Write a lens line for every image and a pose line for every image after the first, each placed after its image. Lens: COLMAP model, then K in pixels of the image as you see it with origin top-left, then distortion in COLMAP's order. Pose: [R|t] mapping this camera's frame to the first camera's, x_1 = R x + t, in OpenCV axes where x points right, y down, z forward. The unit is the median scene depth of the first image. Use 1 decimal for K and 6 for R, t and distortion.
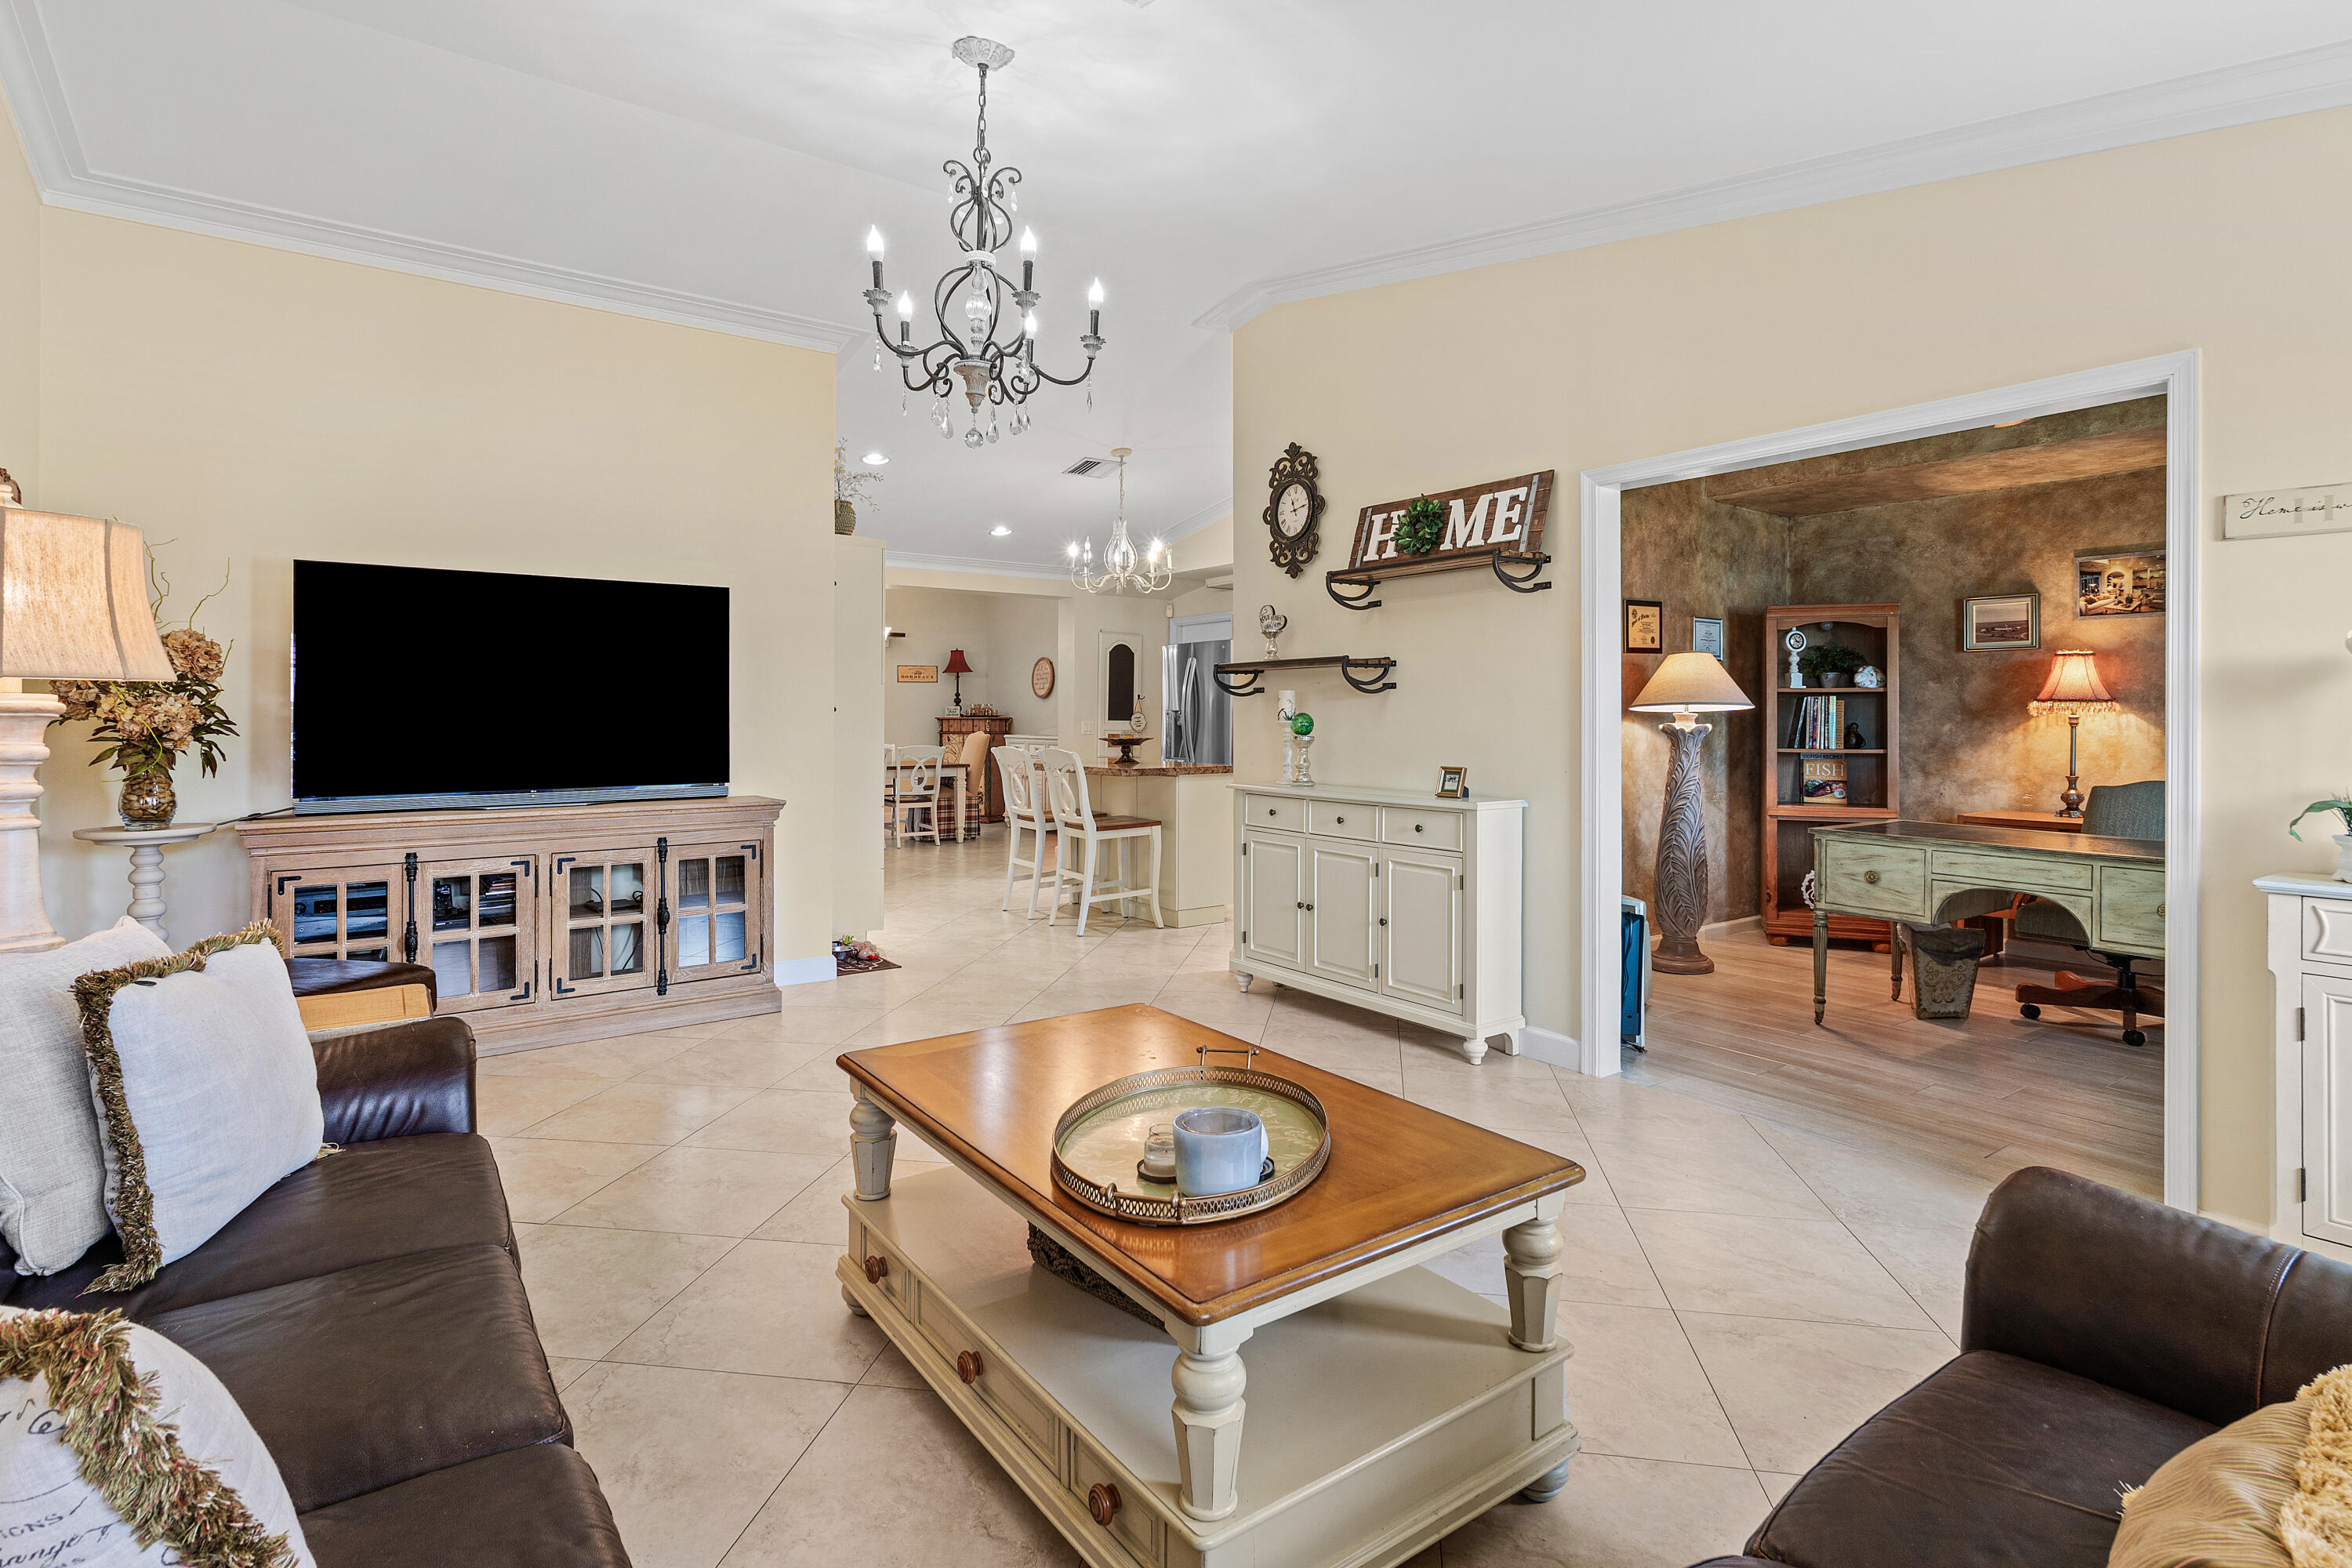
lens RADIAL K [[1179.0, 0, 1207.0], [0, 1179.0, 703.4], [0, 0, 1]] dist [0.017043, -0.000524]
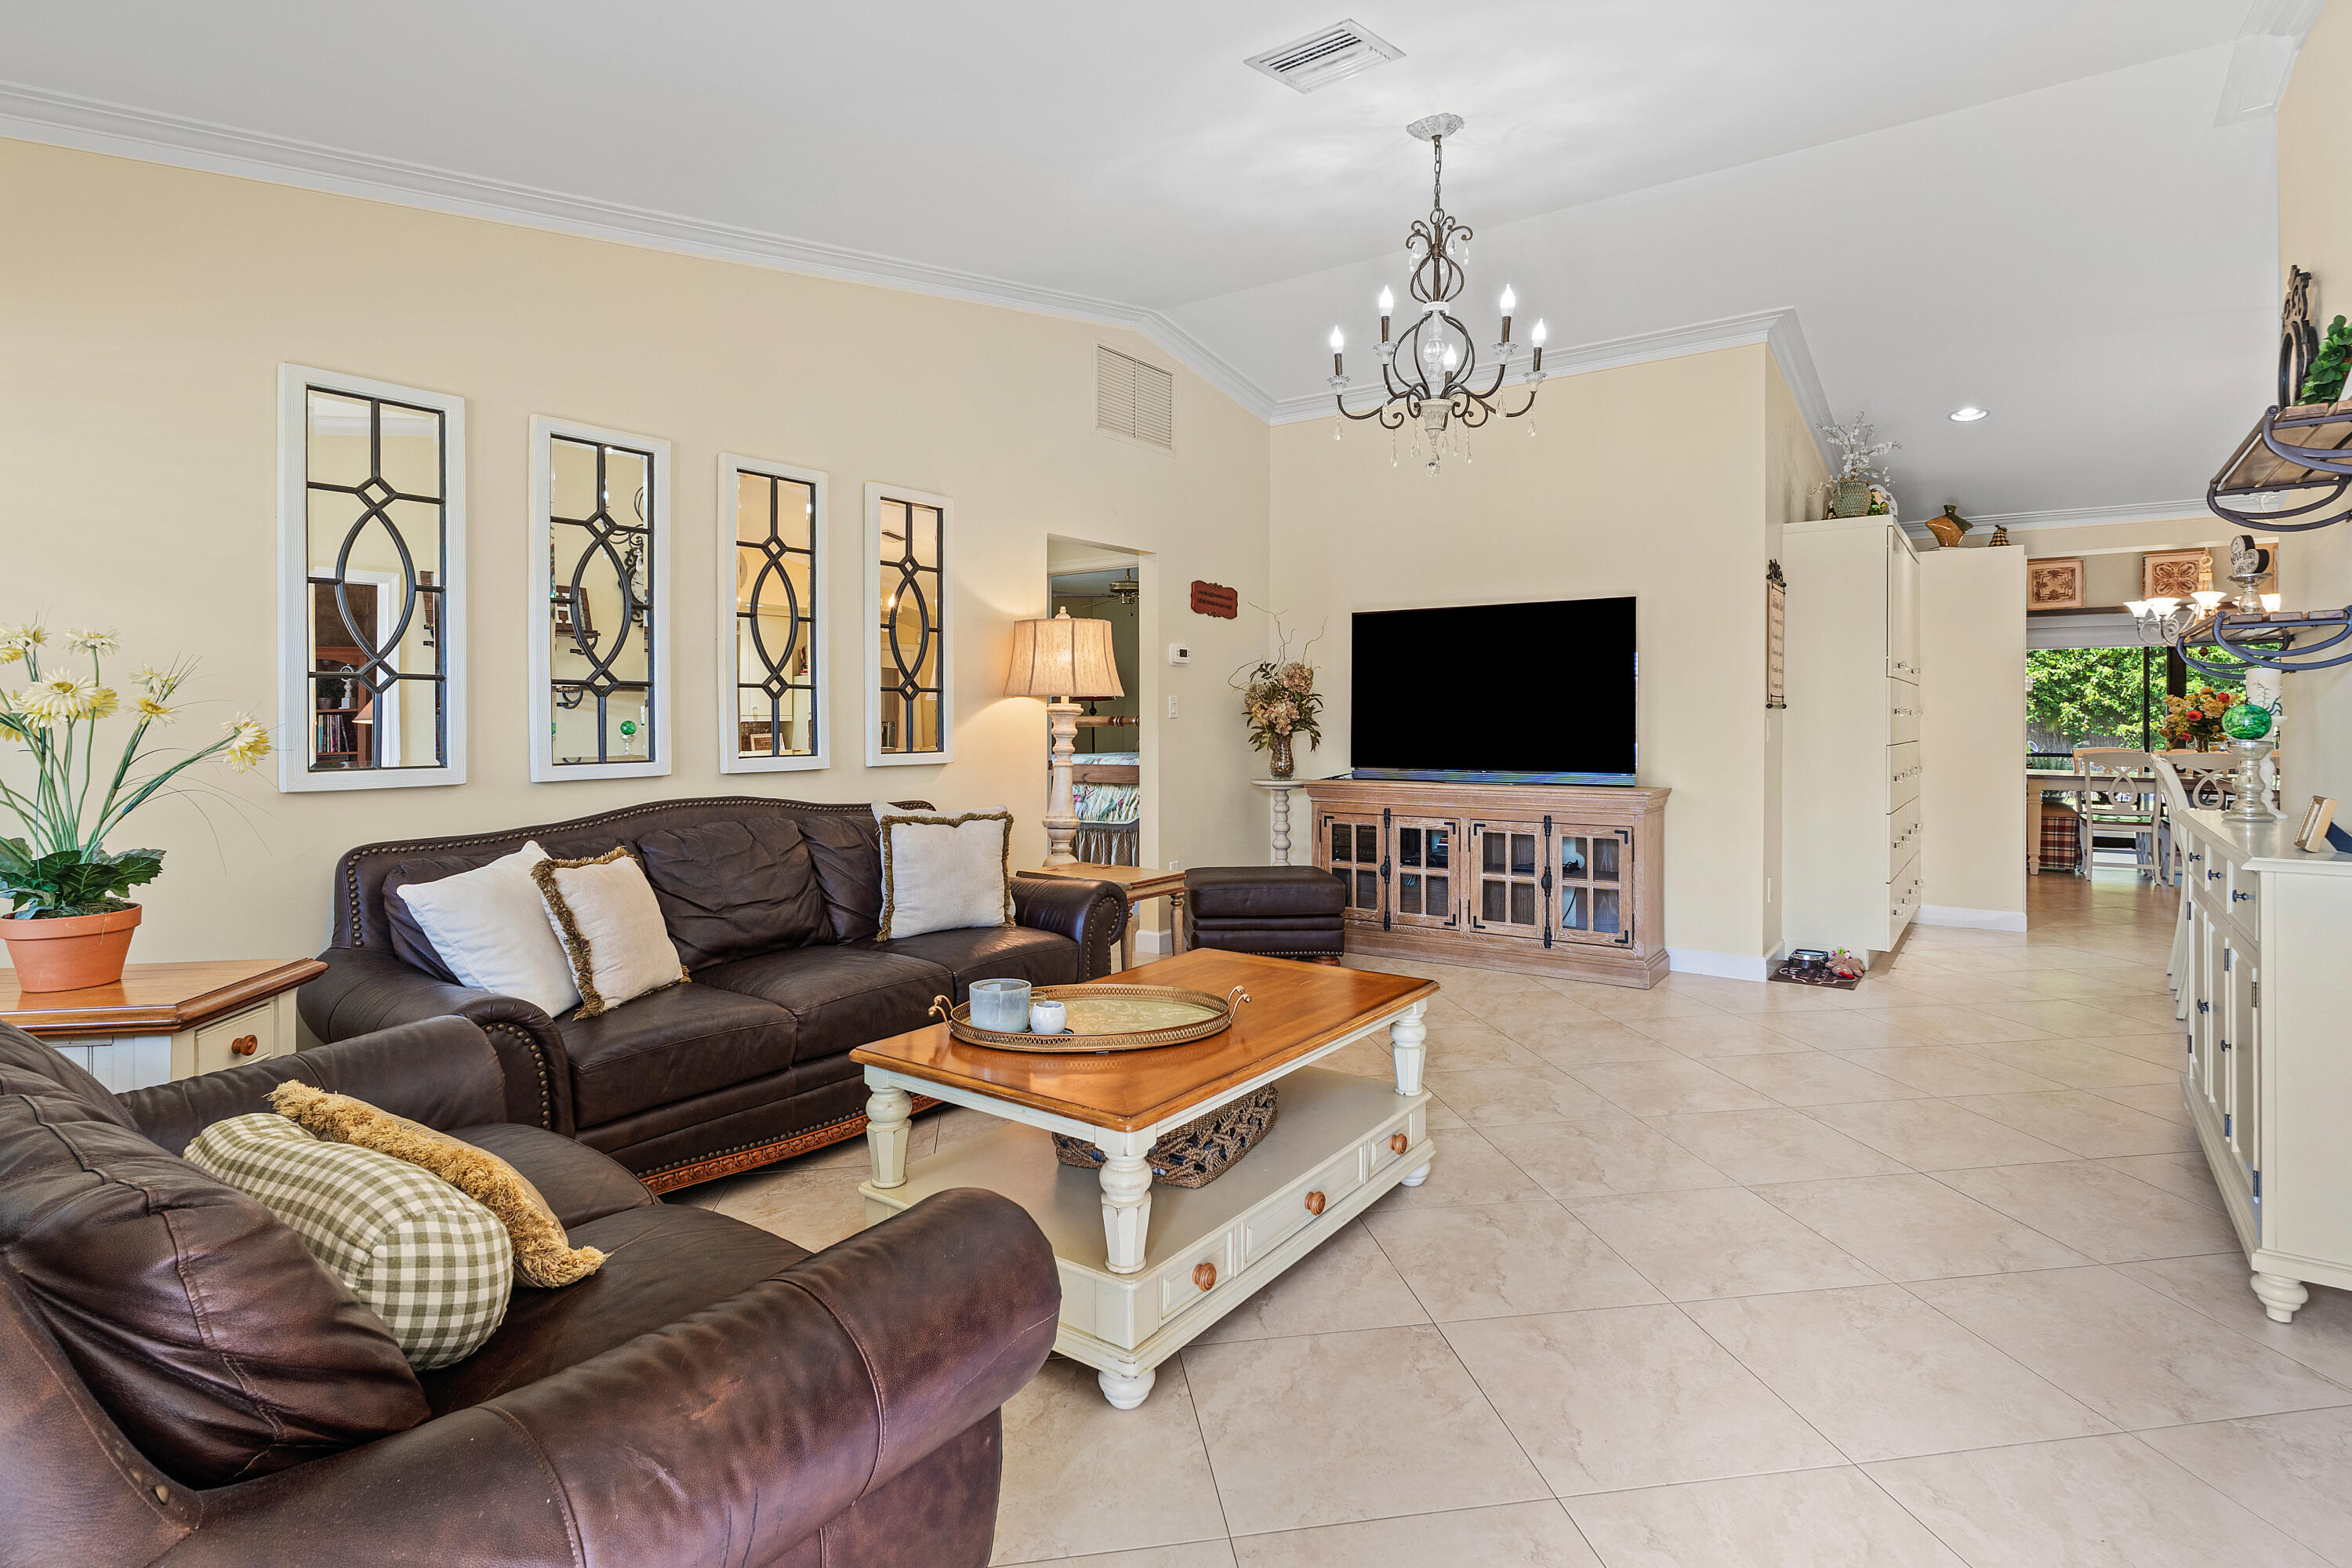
lens RADIAL K [[1179.0, 0, 1207.0], [0, 1179.0, 703.4], [0, 0, 1]] dist [0.017043, -0.000524]
pose [[0.326587, -0.009154, -0.945123, 0.260179], [0.011473, 0.999918, -0.005720, 0.001585], [0.945097, -0.008976, 0.326666, 0.136995]]
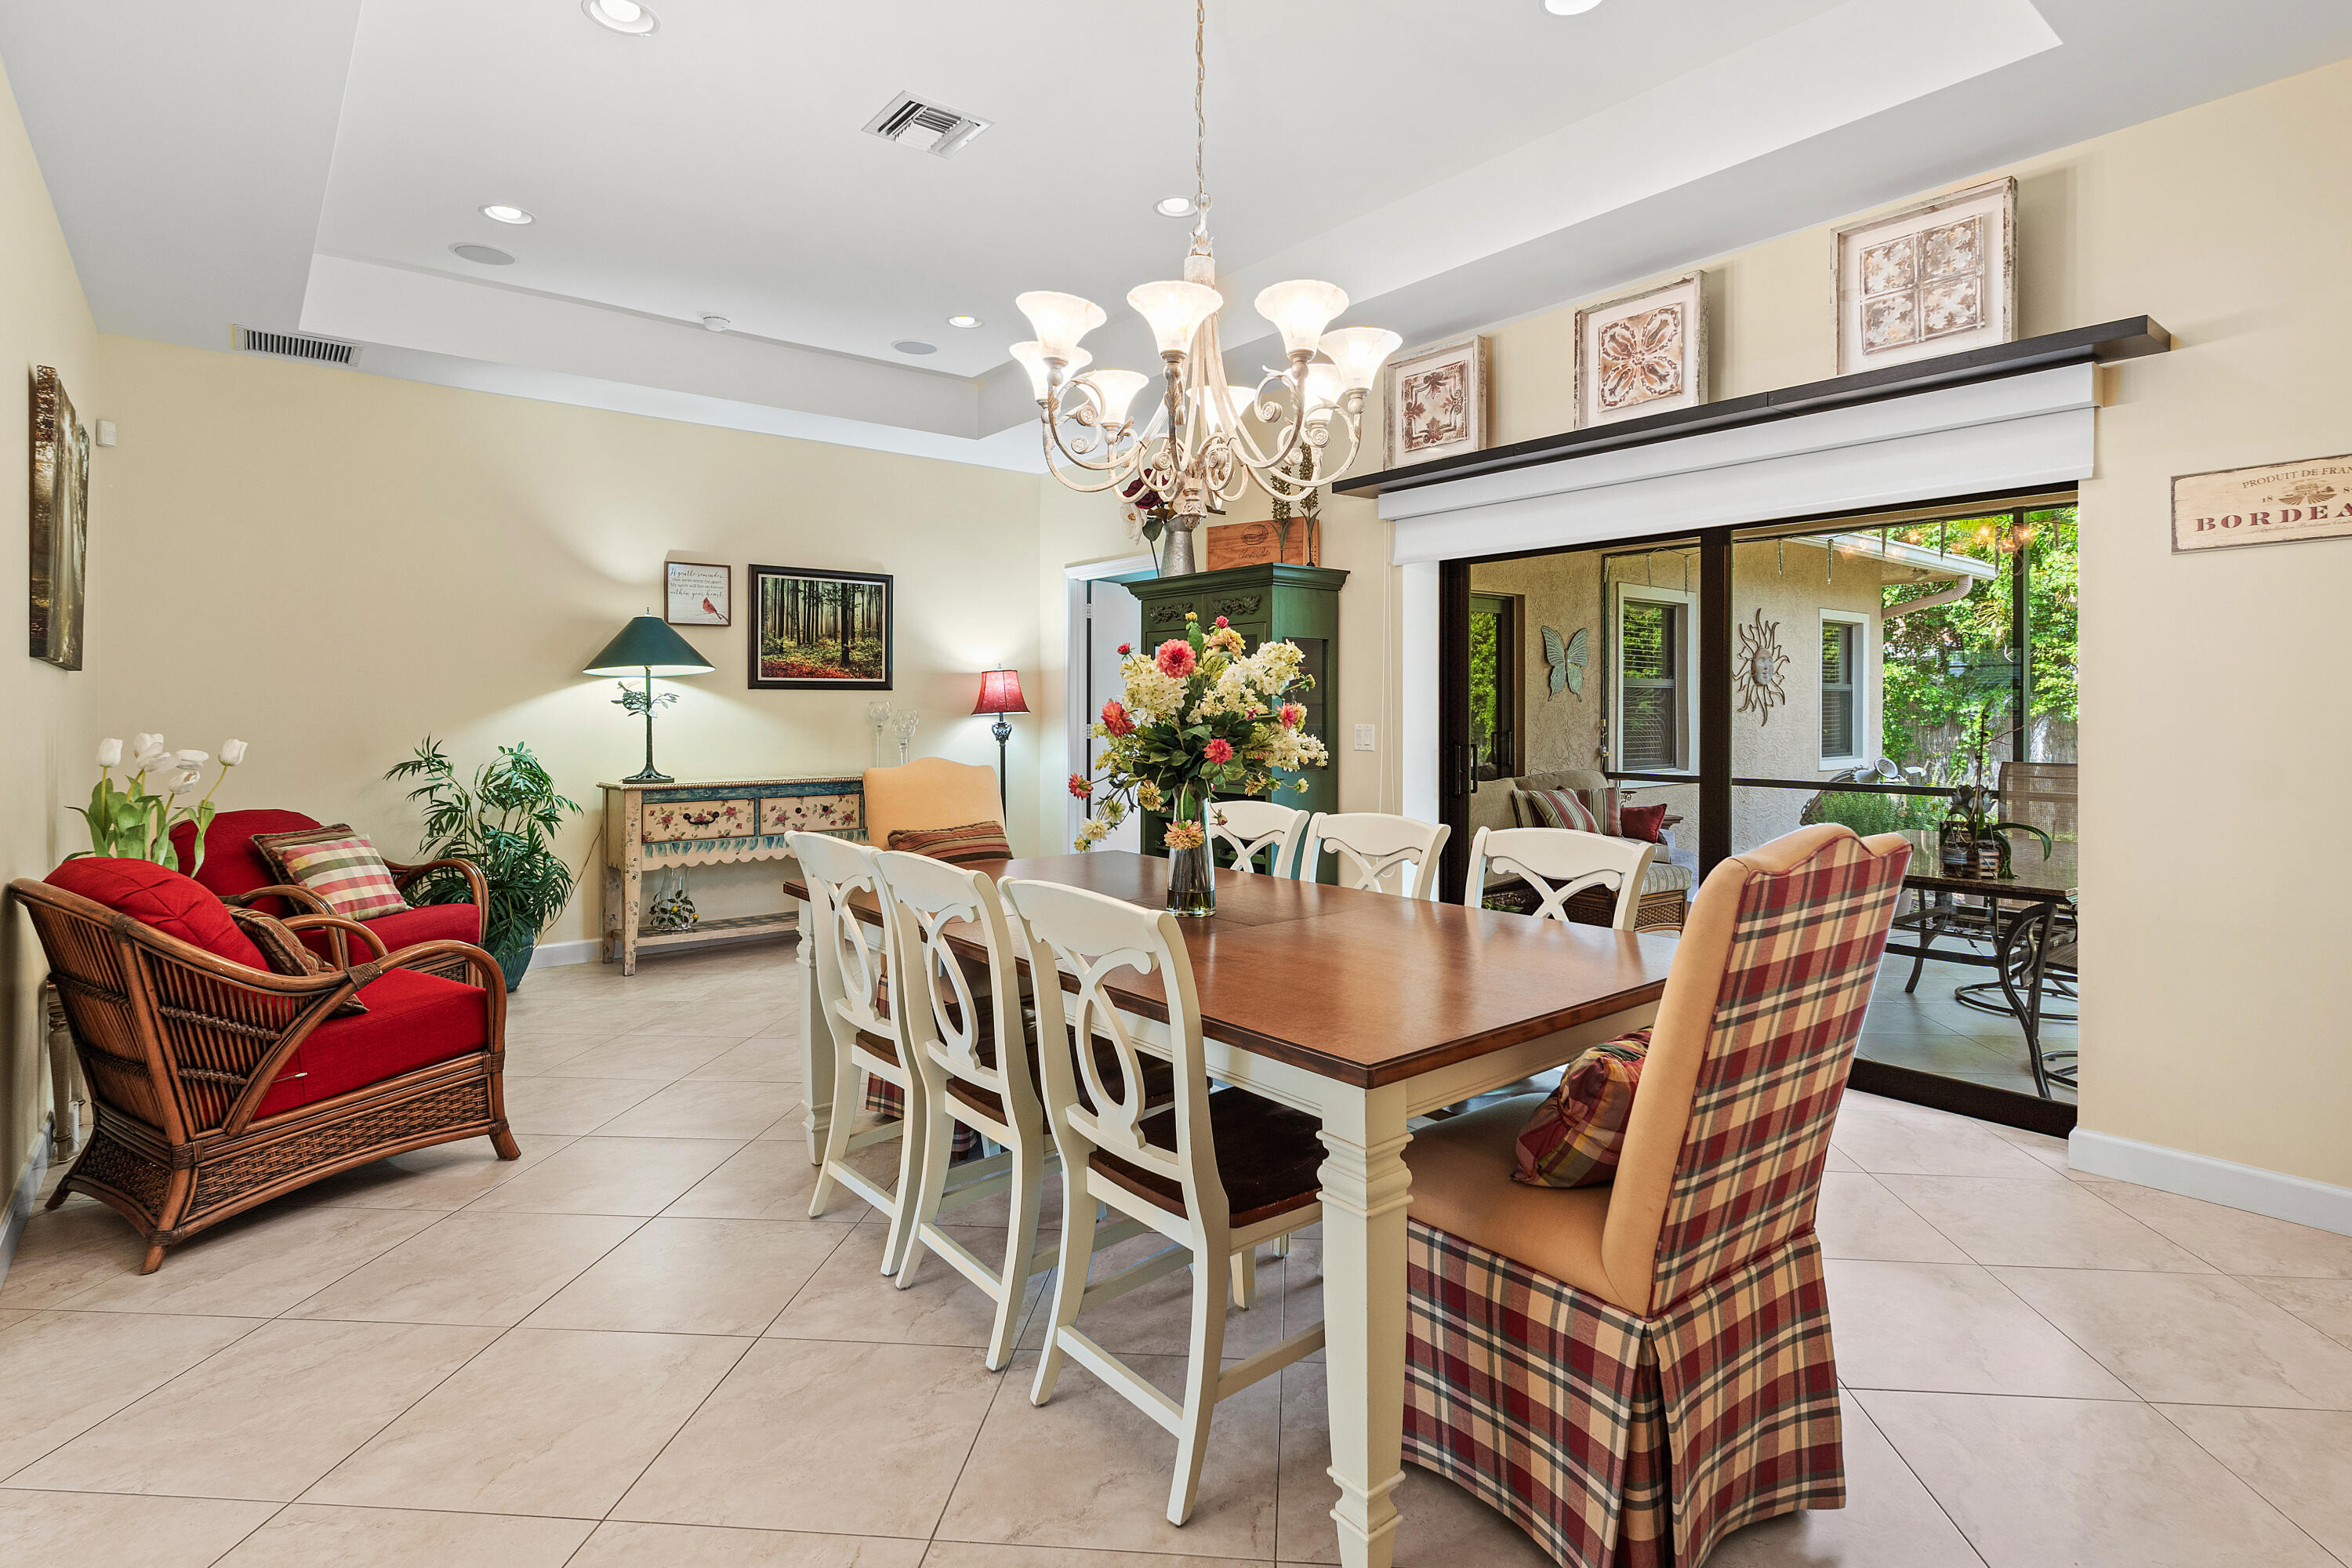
lens RADIAL K [[1179.0, 0, 1207.0], [0, 1179.0, 703.4], [0, 0, 1]] dist [0.017043, -0.000524]
pose [[0.057342, -0.002317, -0.998352, -0.075781], [0.012425, 0.999922, -0.001607, 0.011682], [0.998277, -0.012312, 0.057367, 1.159228]]
